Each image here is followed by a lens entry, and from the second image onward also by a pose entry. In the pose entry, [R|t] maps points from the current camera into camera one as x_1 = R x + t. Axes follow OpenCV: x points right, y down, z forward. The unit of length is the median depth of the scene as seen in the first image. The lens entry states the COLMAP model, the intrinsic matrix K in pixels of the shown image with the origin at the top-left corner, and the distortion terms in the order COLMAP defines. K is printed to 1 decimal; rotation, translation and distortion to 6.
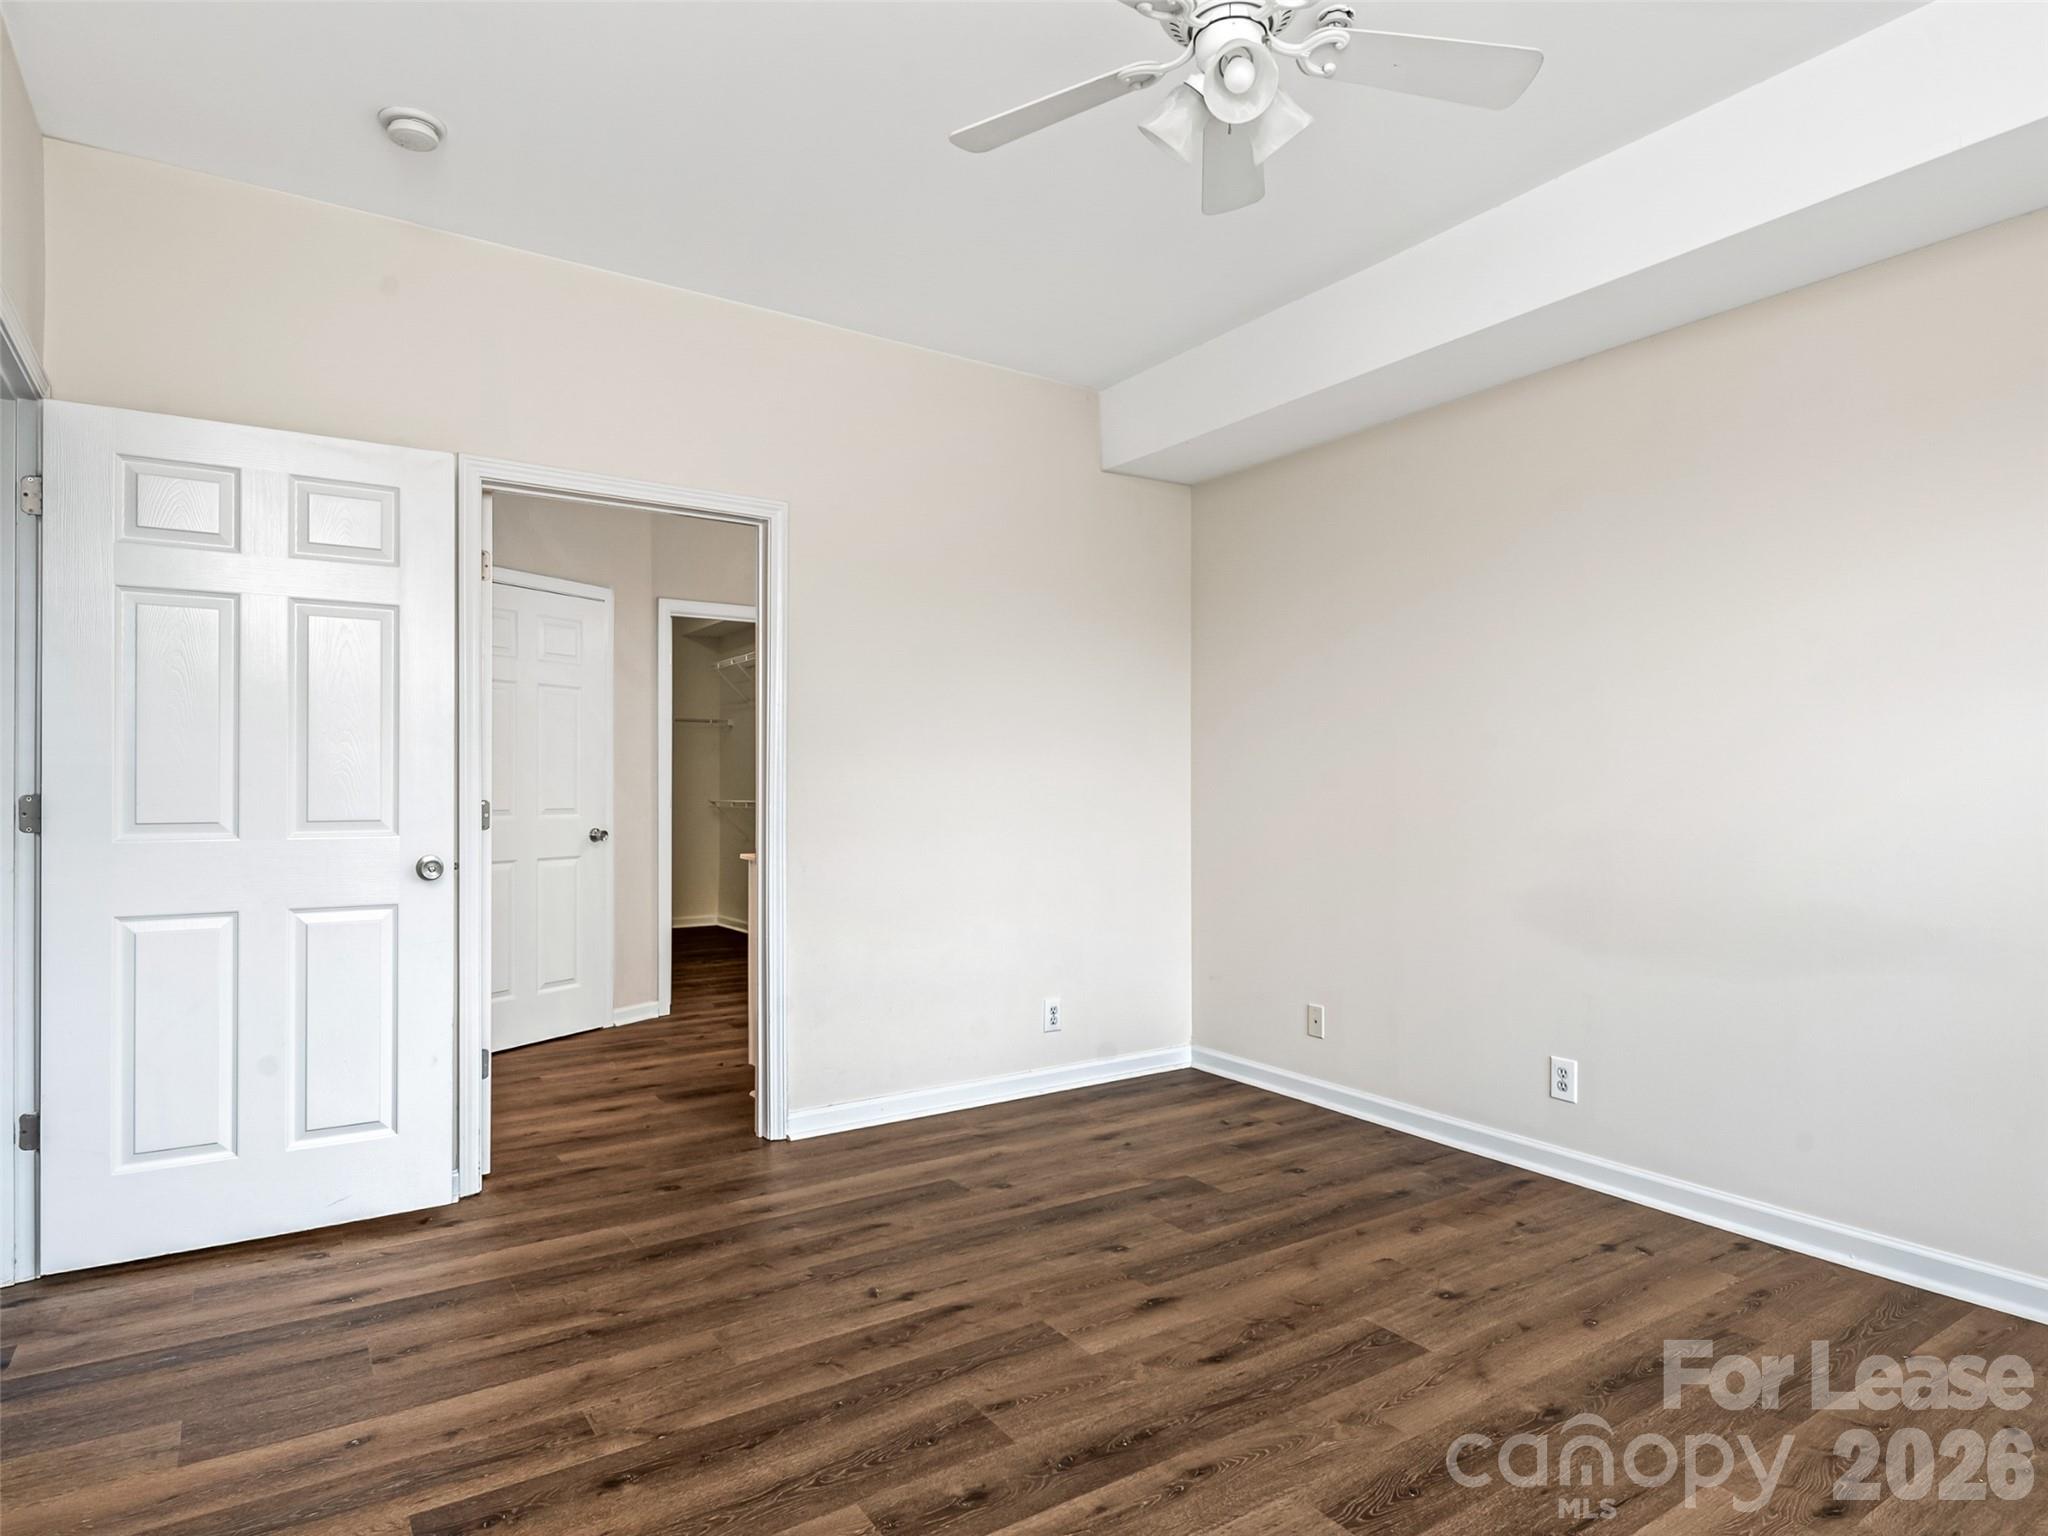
lens RADIAL K [[1119.0, 0, 913.9], [0, 1119.0, 790.4], [0, 0, 1]] dist [0.002910, -0.001102]
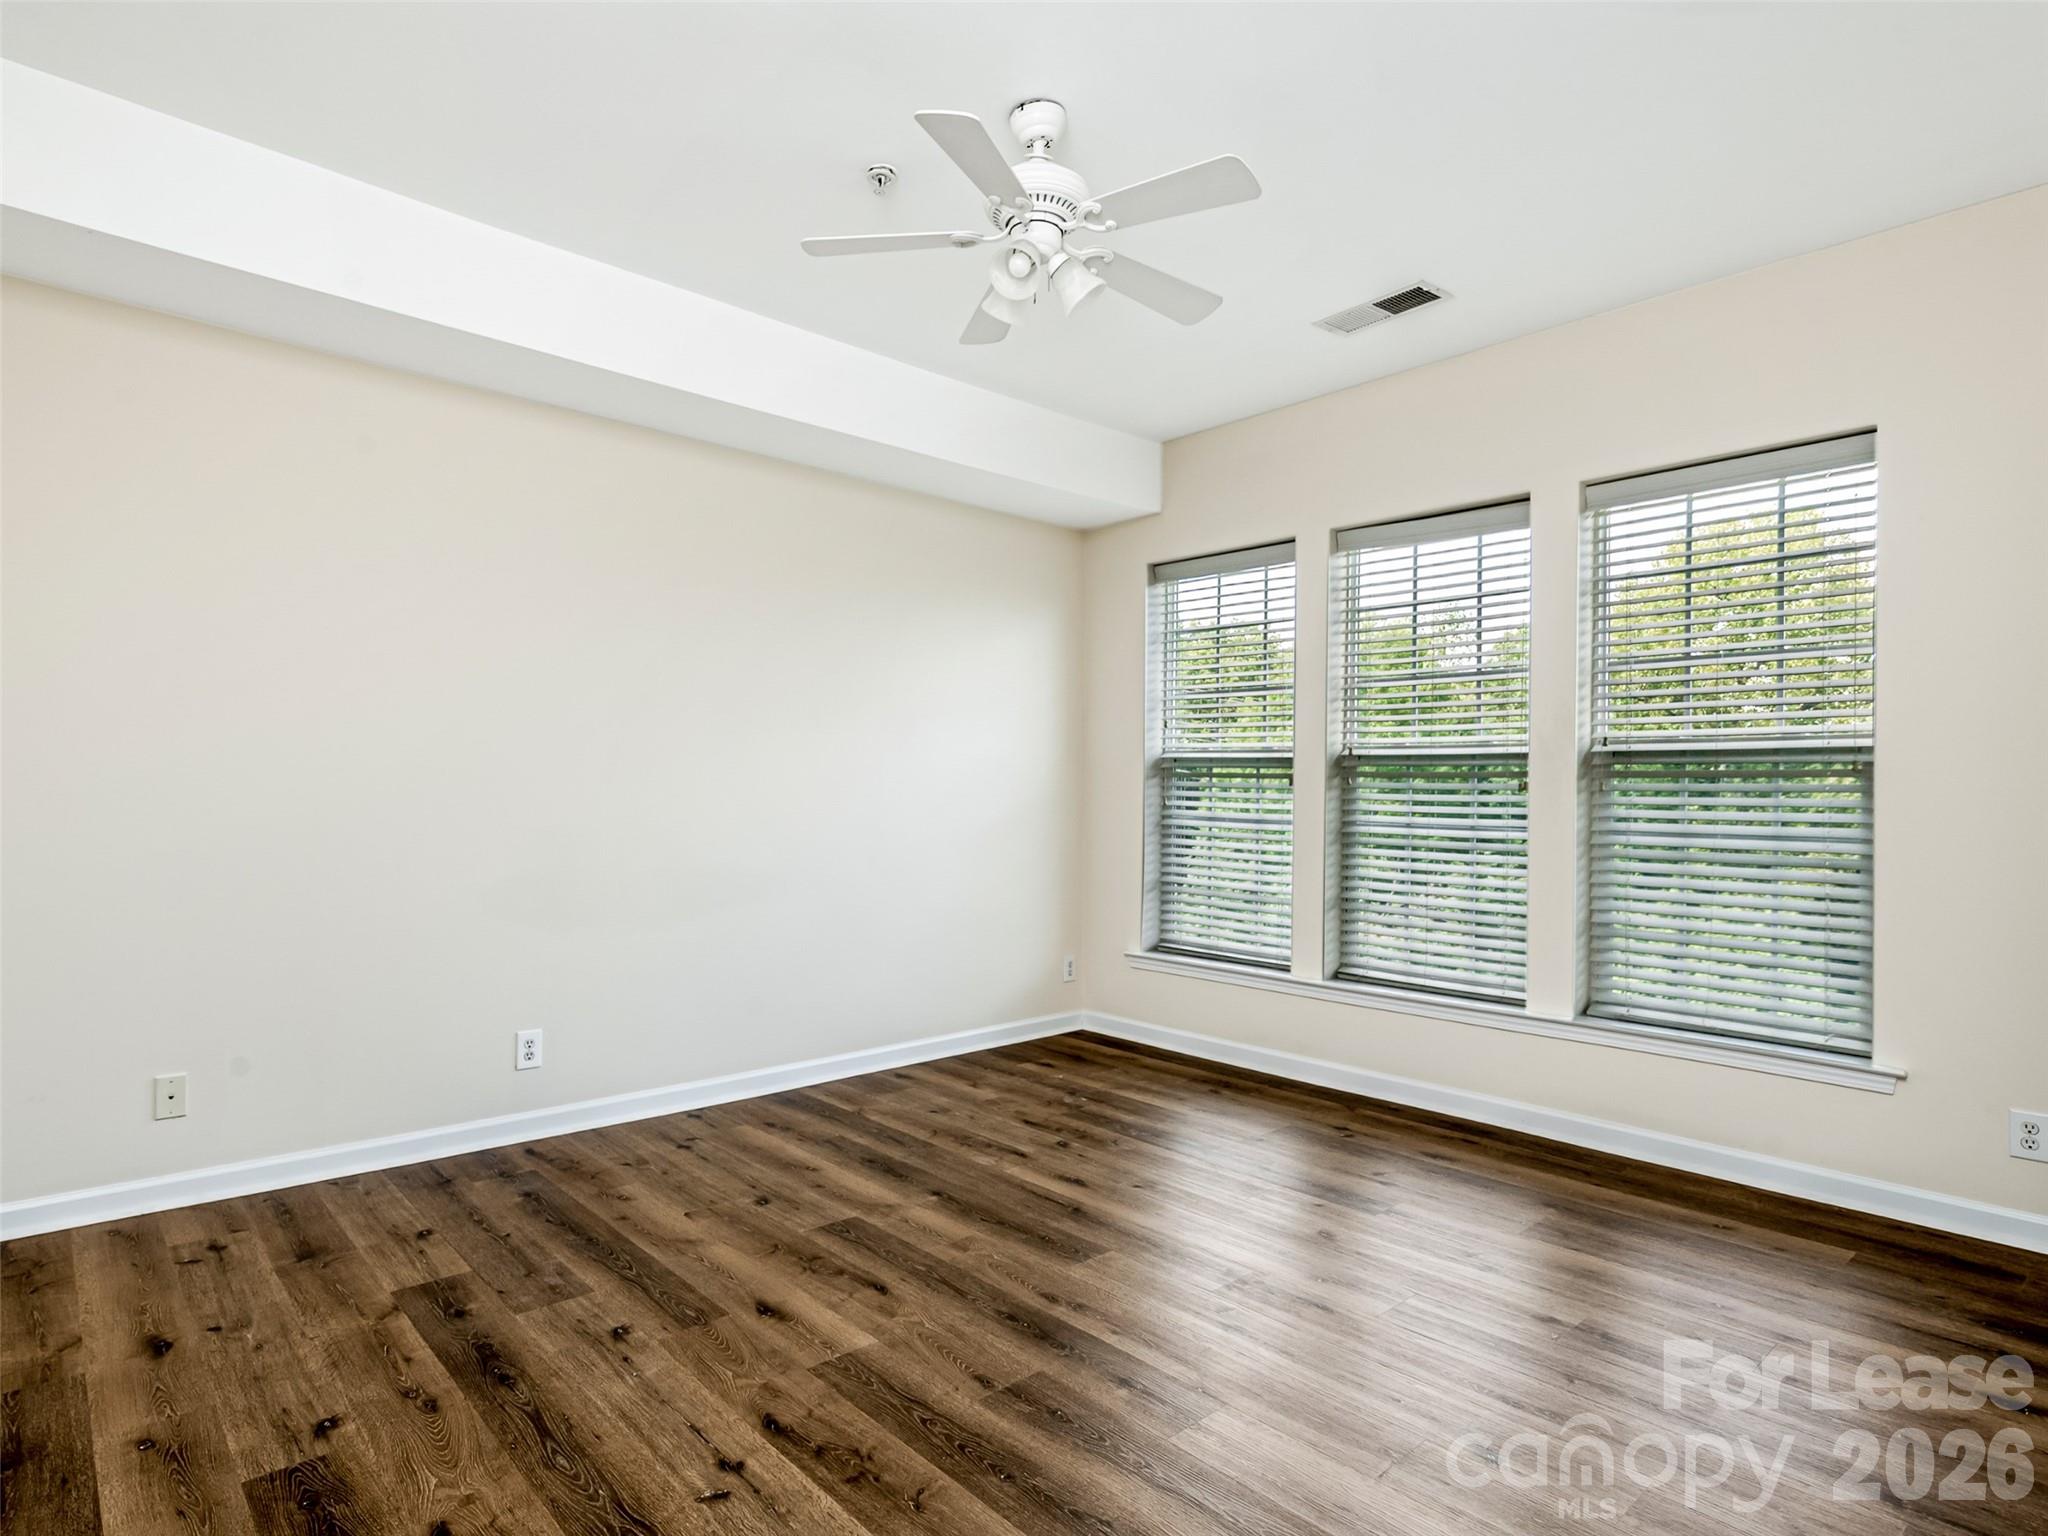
lens RADIAL K [[1119.0, 0, 1031.0], [0, 1119.0, 762.2], [0, 0, 1]] dist [0.002910, -0.001102]
pose [[-0.201241, 0.024643, 0.979232, -0.713843], [-0.004967, 0.999645, -0.026177, 0.001531], [-0.979529, -0.010131, -0.201047, 0.868365]]
